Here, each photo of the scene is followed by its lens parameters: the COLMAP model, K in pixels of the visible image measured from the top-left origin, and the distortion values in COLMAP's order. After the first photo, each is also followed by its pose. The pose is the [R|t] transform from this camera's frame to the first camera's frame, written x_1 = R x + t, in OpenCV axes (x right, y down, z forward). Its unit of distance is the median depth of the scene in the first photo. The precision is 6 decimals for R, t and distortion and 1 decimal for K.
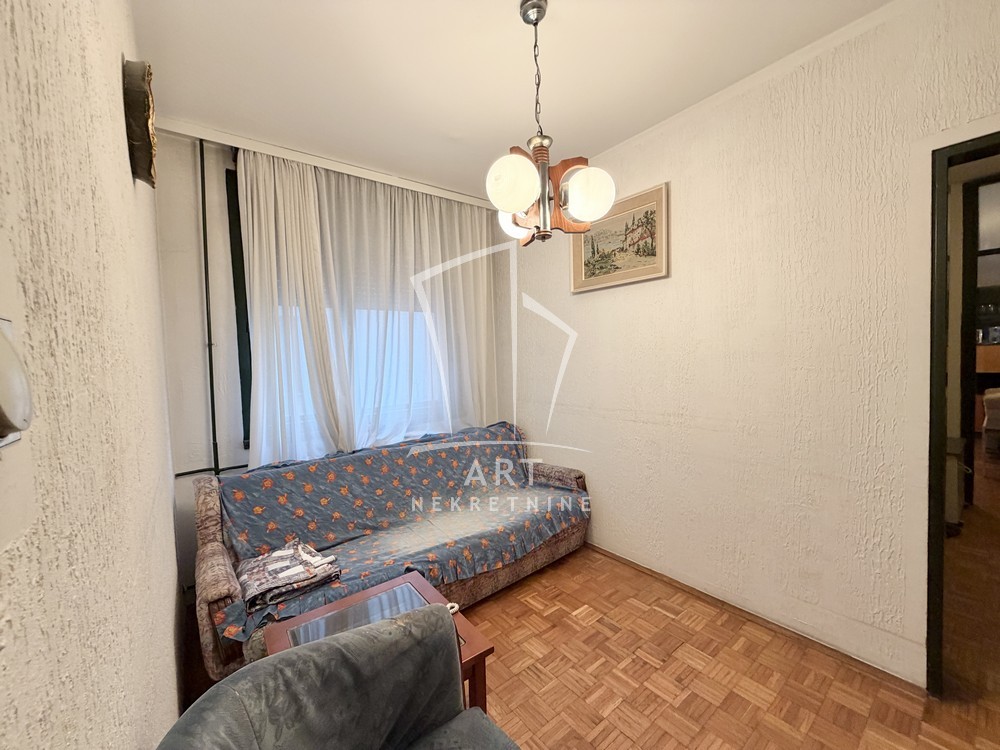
lens RADIAL K [[400.4, 0, 495.4], [0, 400.4, 377.6], [0, 0, 1]] dist [-0.000960, -0.000086]
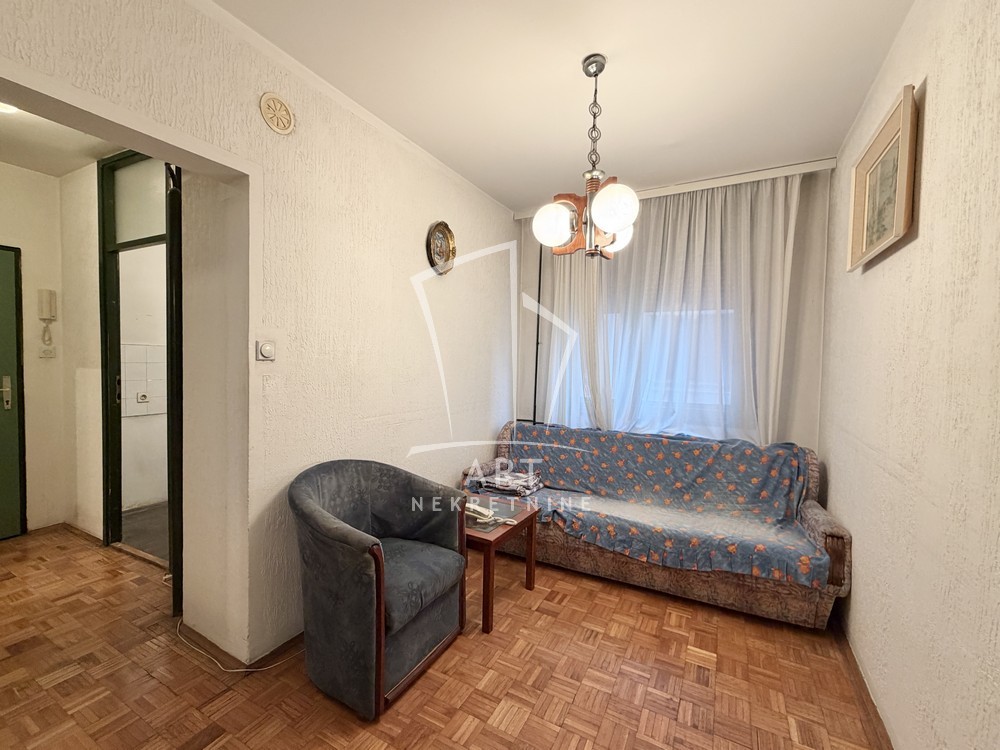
lens RADIAL K [[420.1, 0, 484.2], [0, 420.1, 377.1], [0, 0, 1]] dist [-0.000402, -0.000079]
pose [[0.384857, 0.081704, -0.919353, 0.737790], [-0.079375, 0.995314, 0.055227, -0.023224], [0.919557, 0.051720, 0.389539, 0.159390]]
